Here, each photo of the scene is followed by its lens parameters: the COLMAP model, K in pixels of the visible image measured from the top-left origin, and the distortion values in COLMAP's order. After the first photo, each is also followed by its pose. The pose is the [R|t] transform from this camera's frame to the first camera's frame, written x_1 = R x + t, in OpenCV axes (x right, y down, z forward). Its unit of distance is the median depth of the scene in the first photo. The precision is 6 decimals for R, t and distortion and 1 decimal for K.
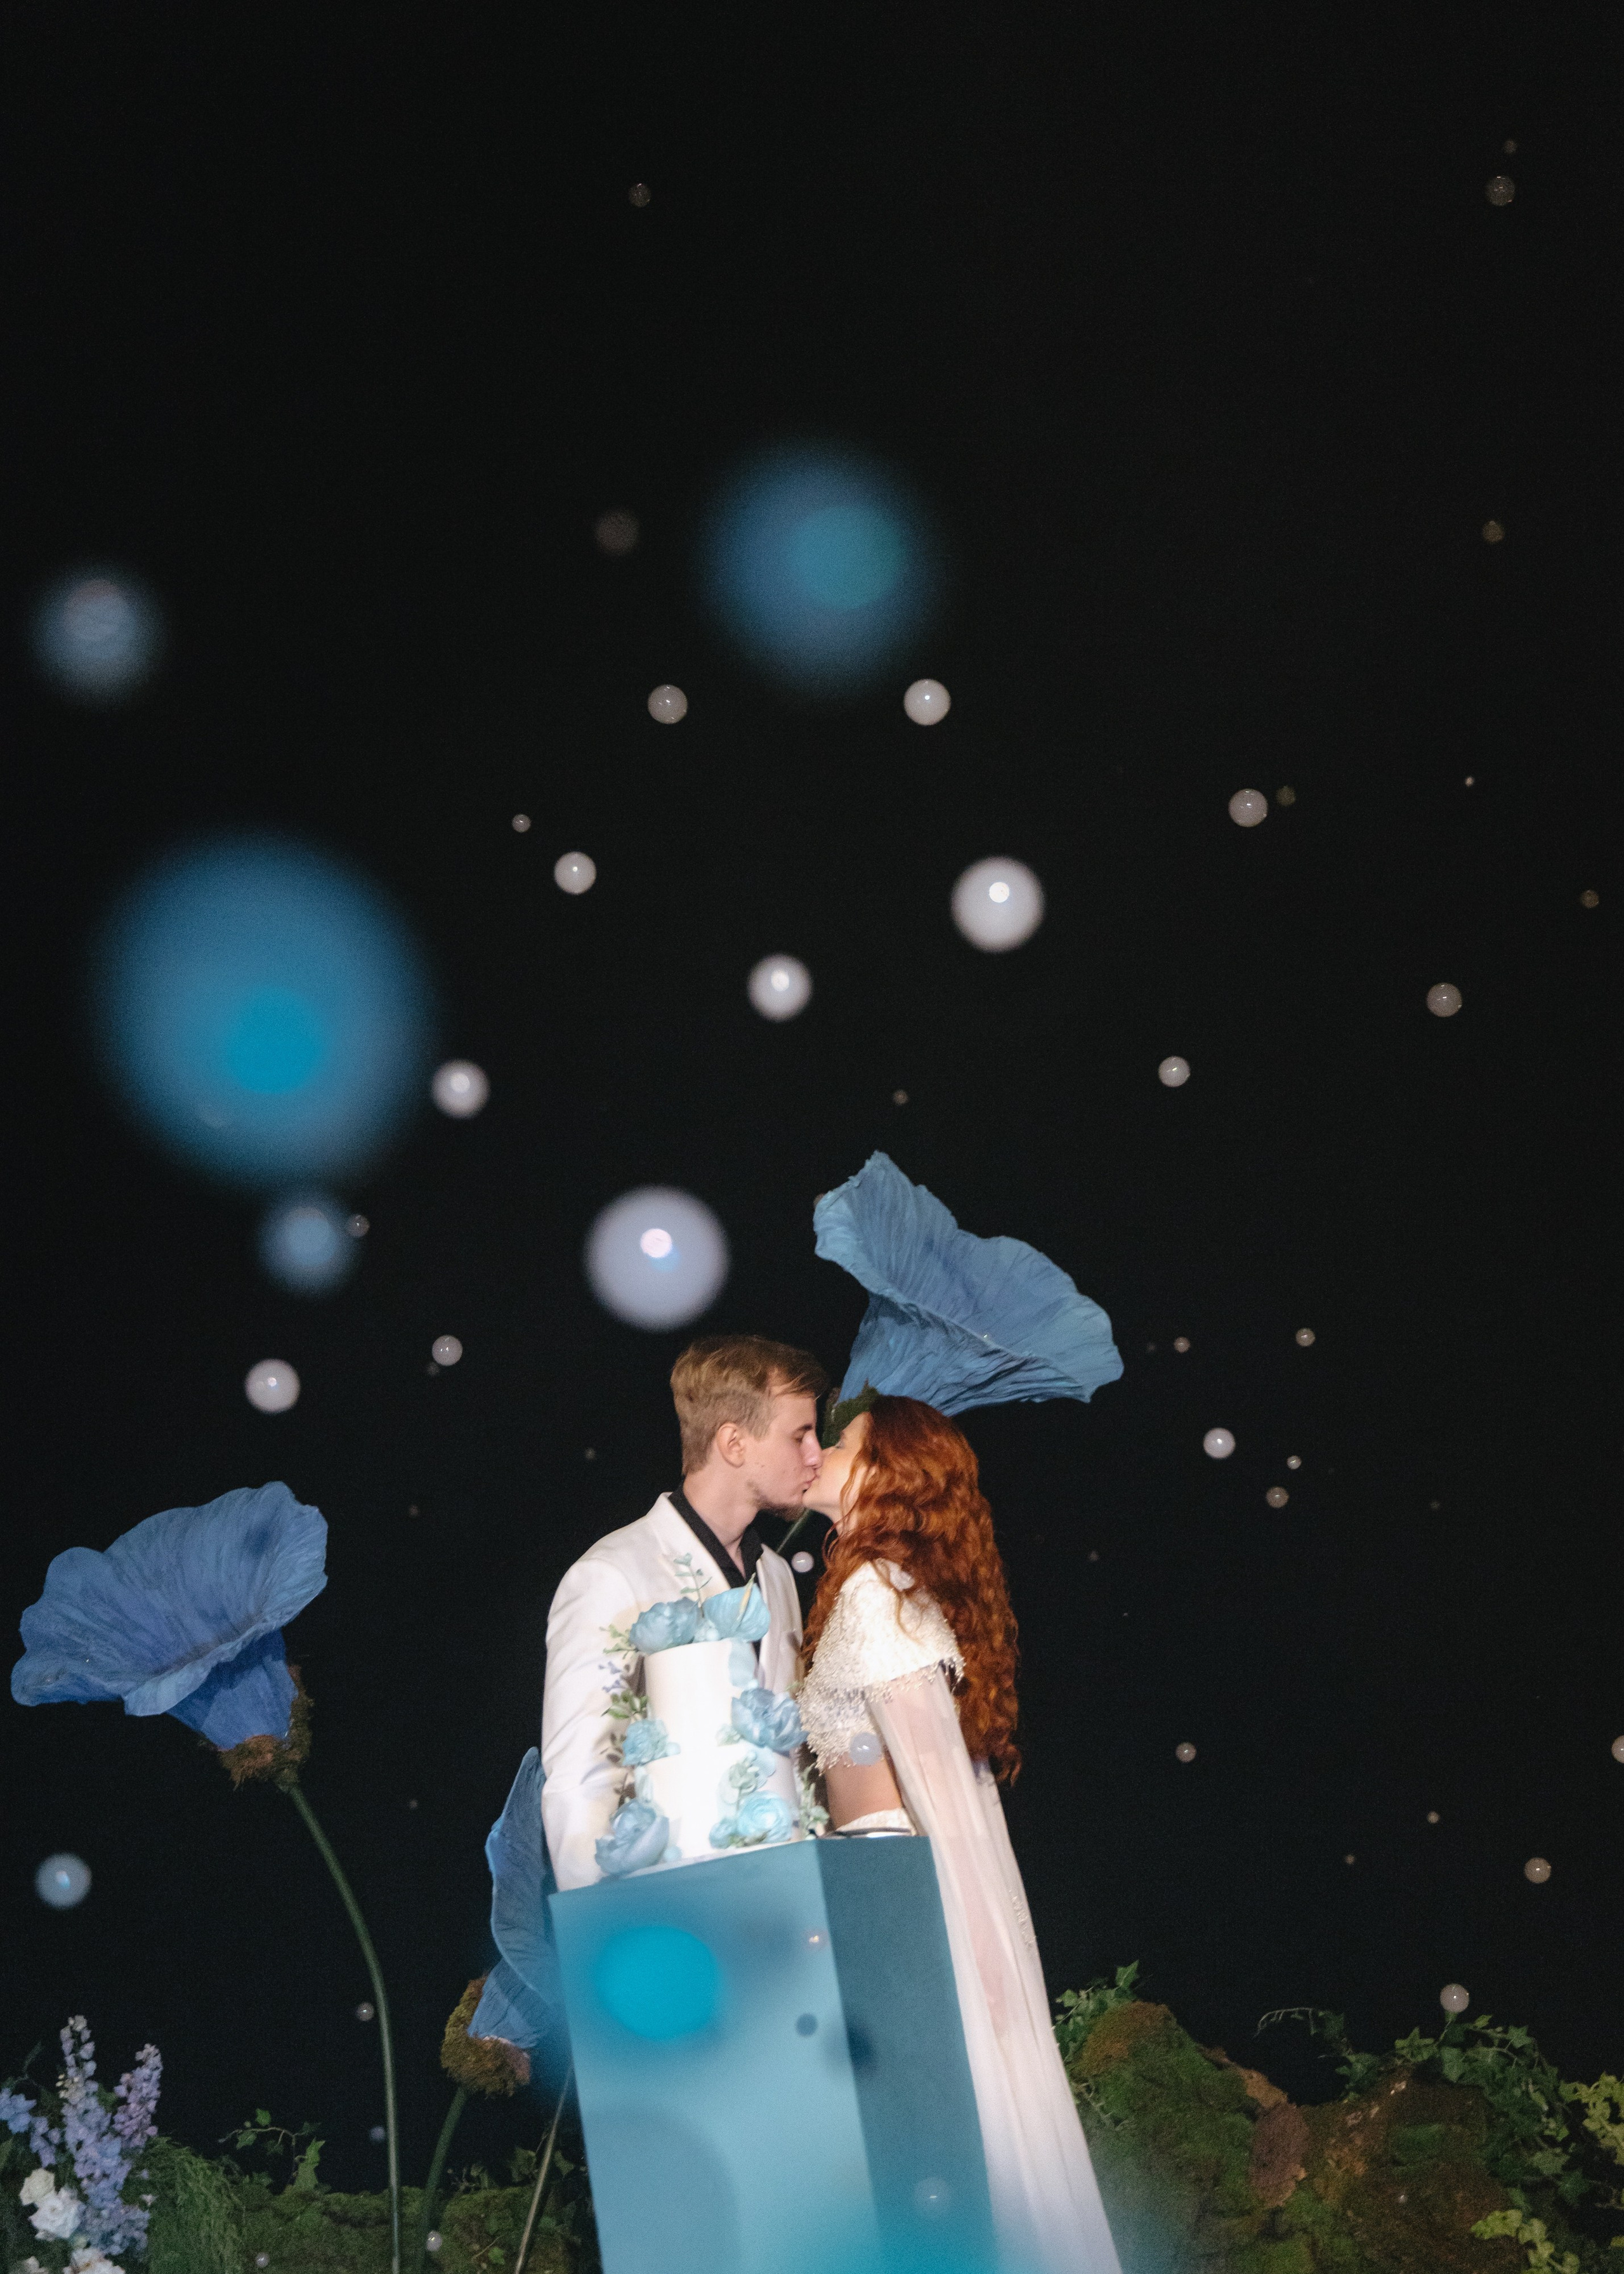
lens RADIAL K [[3401.4, 0, 851.6], [0, 3401.4, 1189.1], [0, 0, 1]] dist [-0.009960, 0.000000]
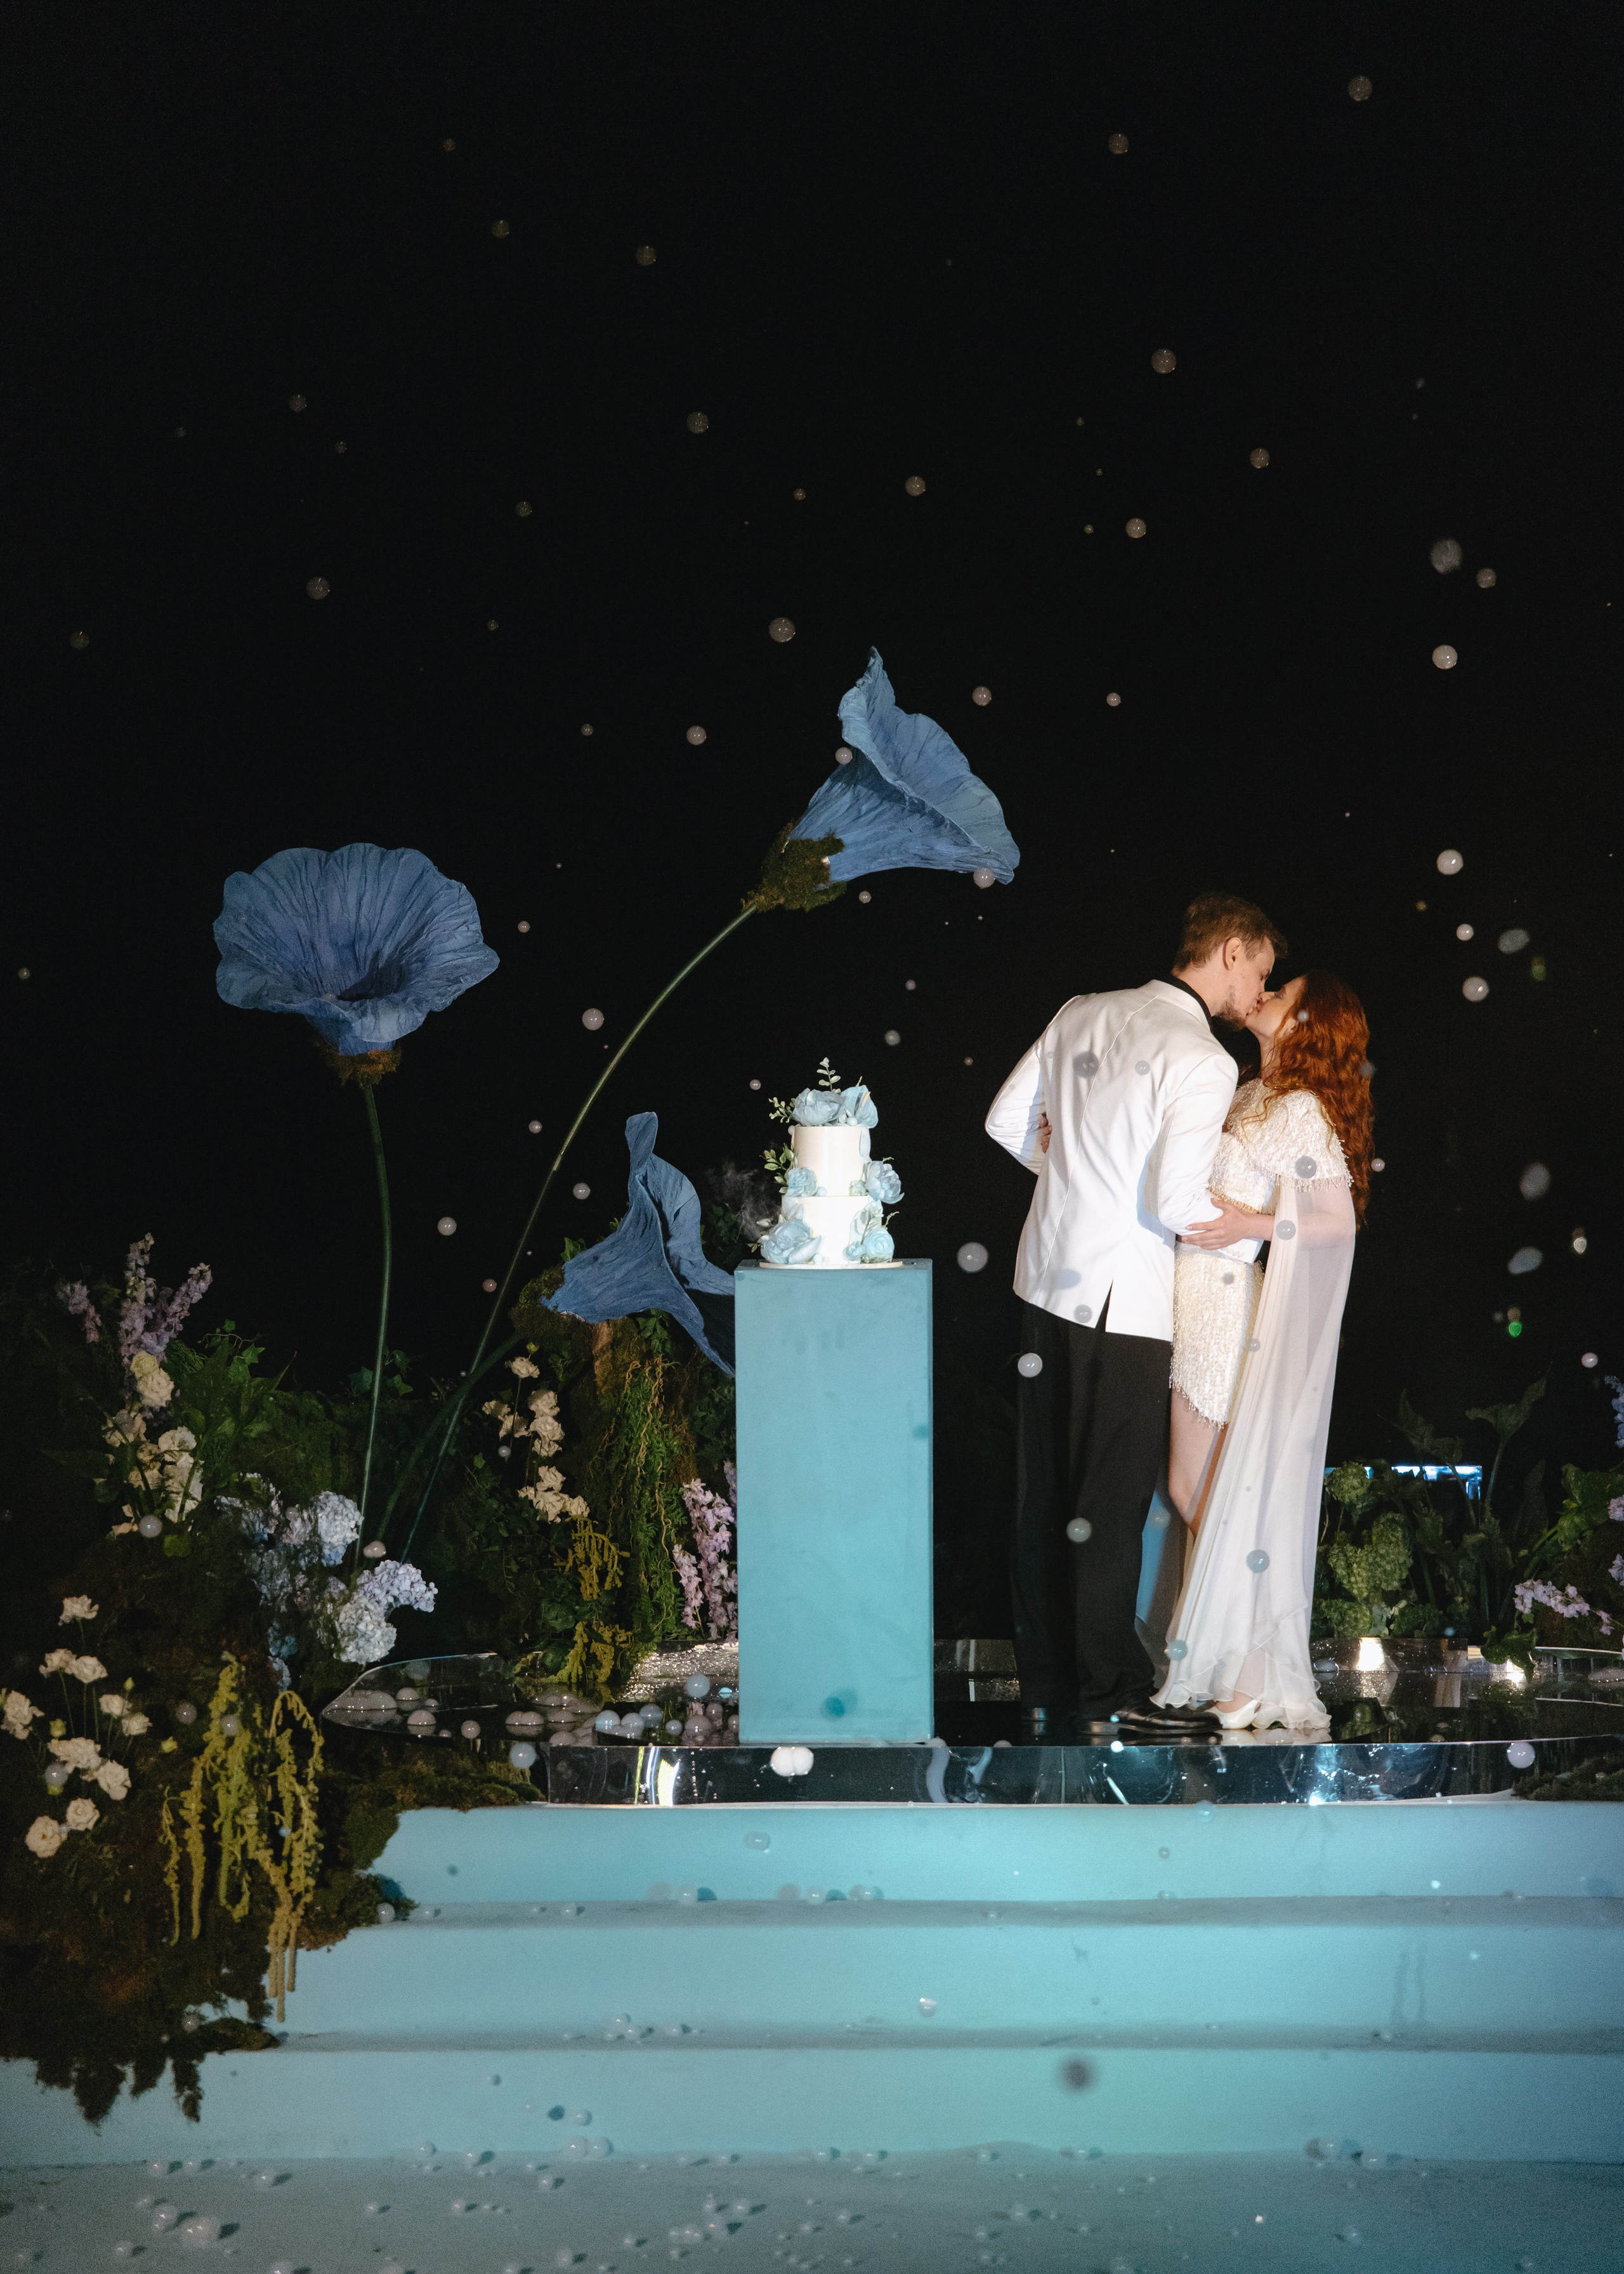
lens RADIAL K [[7727.5, 0, 805.1], [0, 7727.5, 1134.7], [0, 0, 1]] dist [-0.159695, 0.000000]
pose [[0.898798, 0.138354, 0.415957, -1.200929], [-0.240562, 0.948915, 0.204181, -0.425783], [-0.366458, -0.283581, 0.886166, -1.582244]]
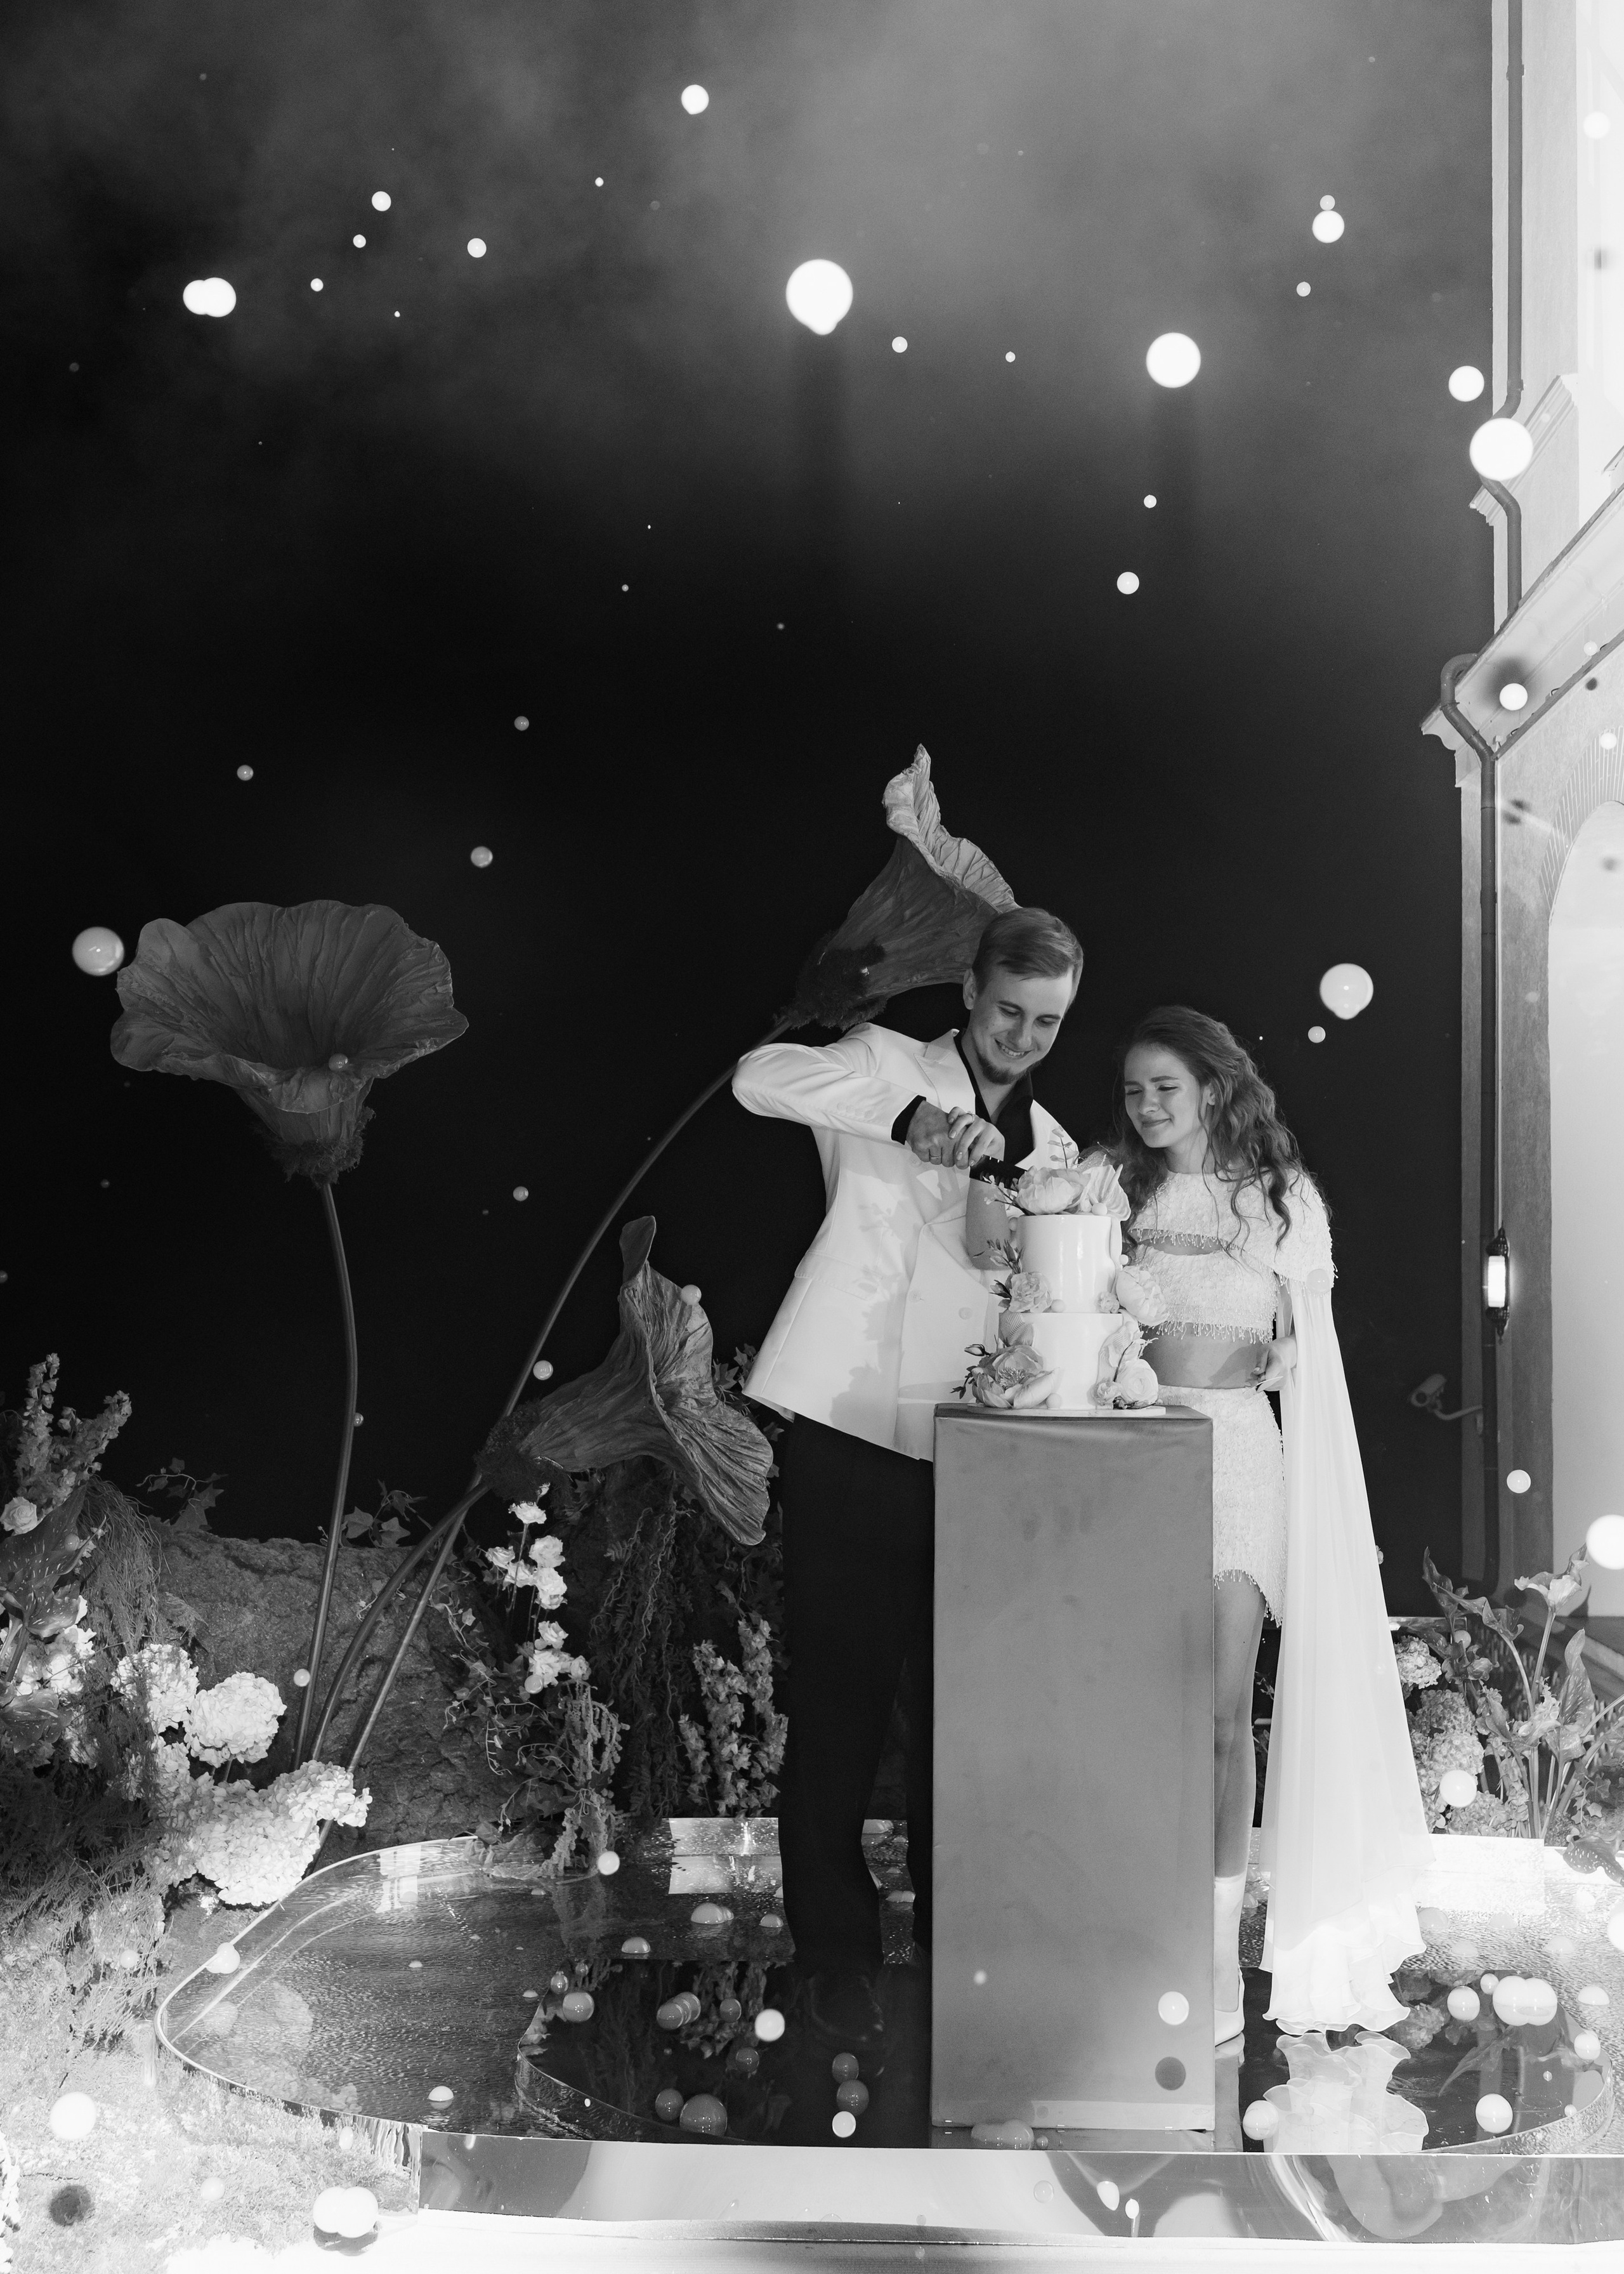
lens RADIAL K [[2458.5, 0, 898.0], [0, 2458.5, 1136.1], [0, 0, 1]] dist [0.043249, 0.000000]
pose [[0.885090, 0.200236, 0.420145, -0.334882], [-0.266418, 0.958166, 0.104593, 0.032201], [-0.381625, -0.204508, 0.901409, 0.236674]]
